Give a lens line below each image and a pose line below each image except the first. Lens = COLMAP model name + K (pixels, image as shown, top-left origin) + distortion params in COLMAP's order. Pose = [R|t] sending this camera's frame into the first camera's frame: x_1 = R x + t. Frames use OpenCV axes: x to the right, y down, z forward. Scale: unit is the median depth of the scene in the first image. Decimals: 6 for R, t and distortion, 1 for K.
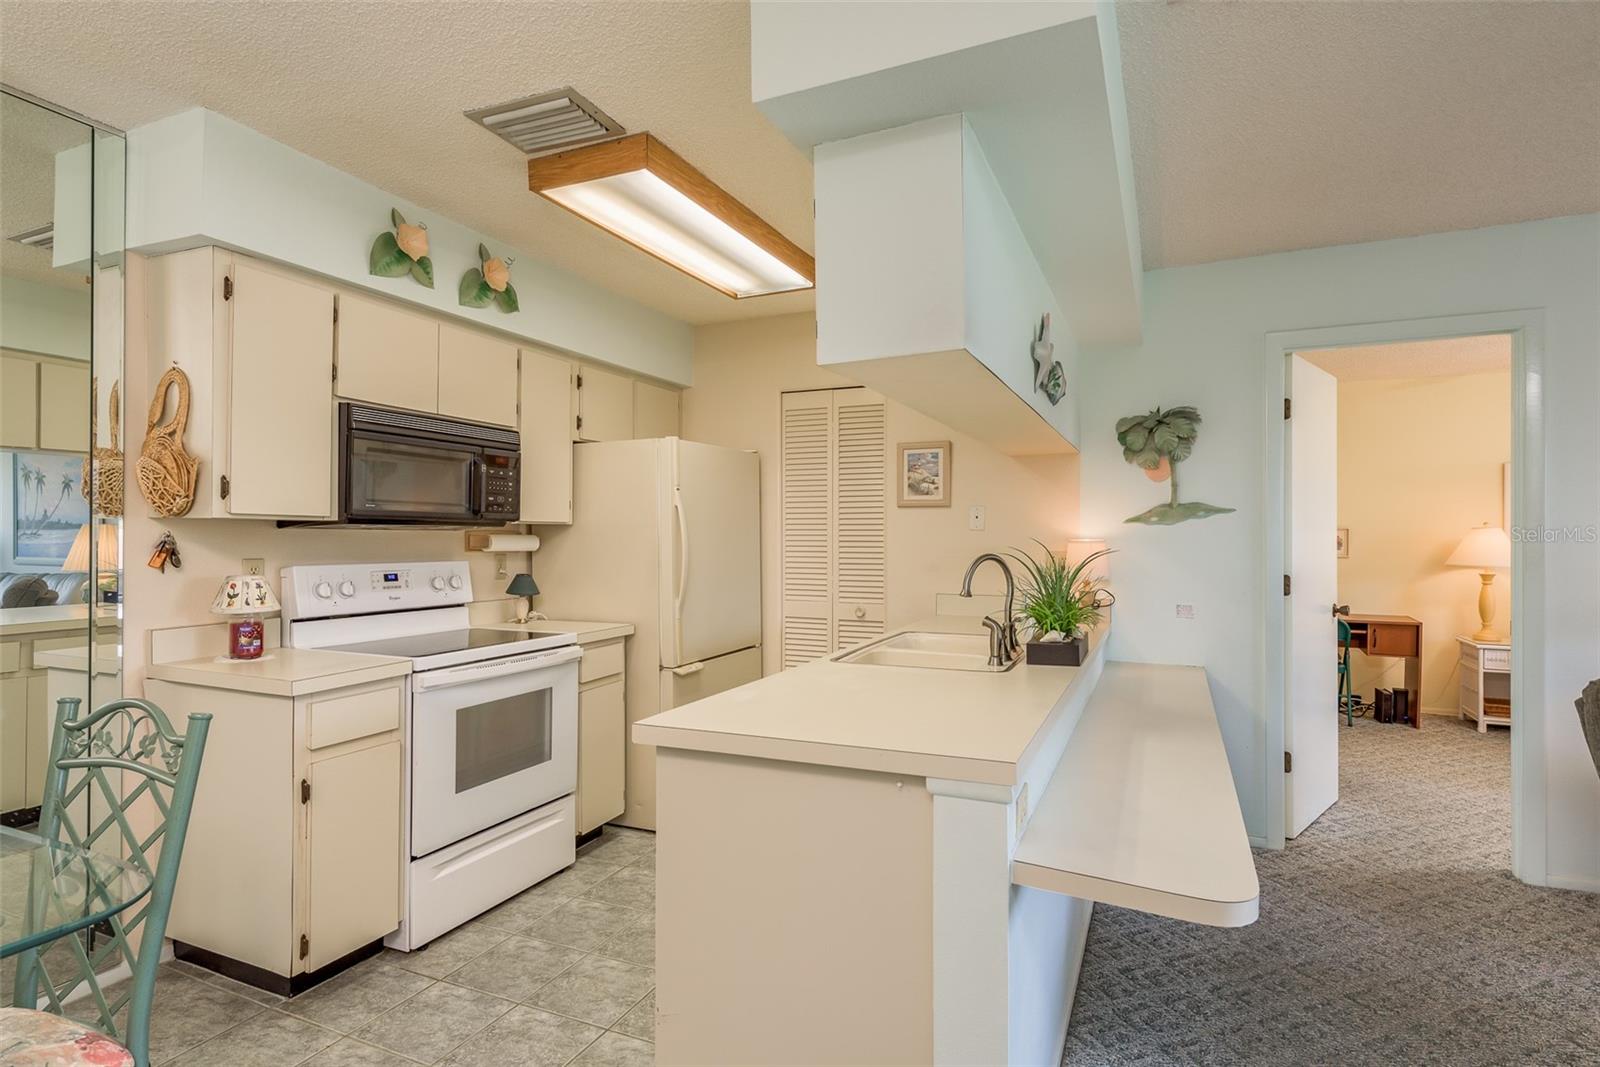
lens RADIAL K [[814.2, 0, 801.7], [0, 814.2, 536.9], [0, 0, 1]] dist [0.003158, -0.001473]
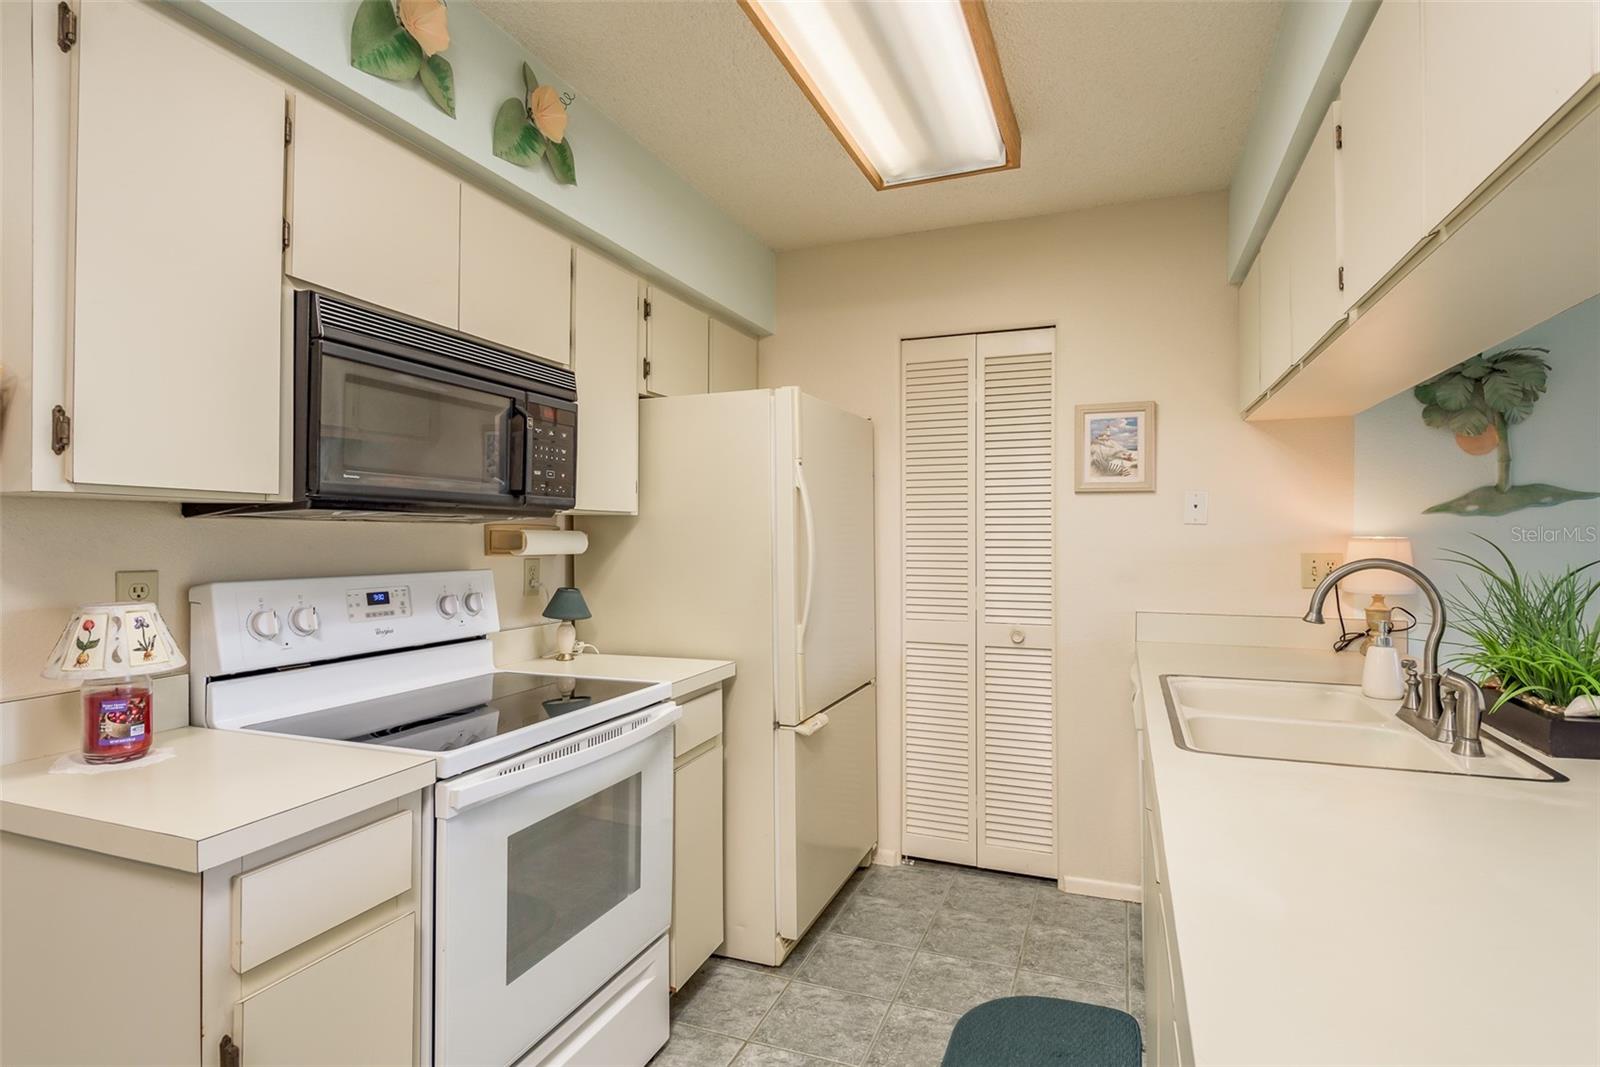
lens RADIAL K [[814.2, 0, 795.2], [0, 814.2, 537.6], [0, 0, 1]] dist [0.003158, -0.001473]
pose [[0.998992, -0.000625, 0.044891, -0.202732], [0.000545, 0.999998, 0.001775, 0.002599], [-0.044892, -0.001749, 0.998990, 0.345382]]
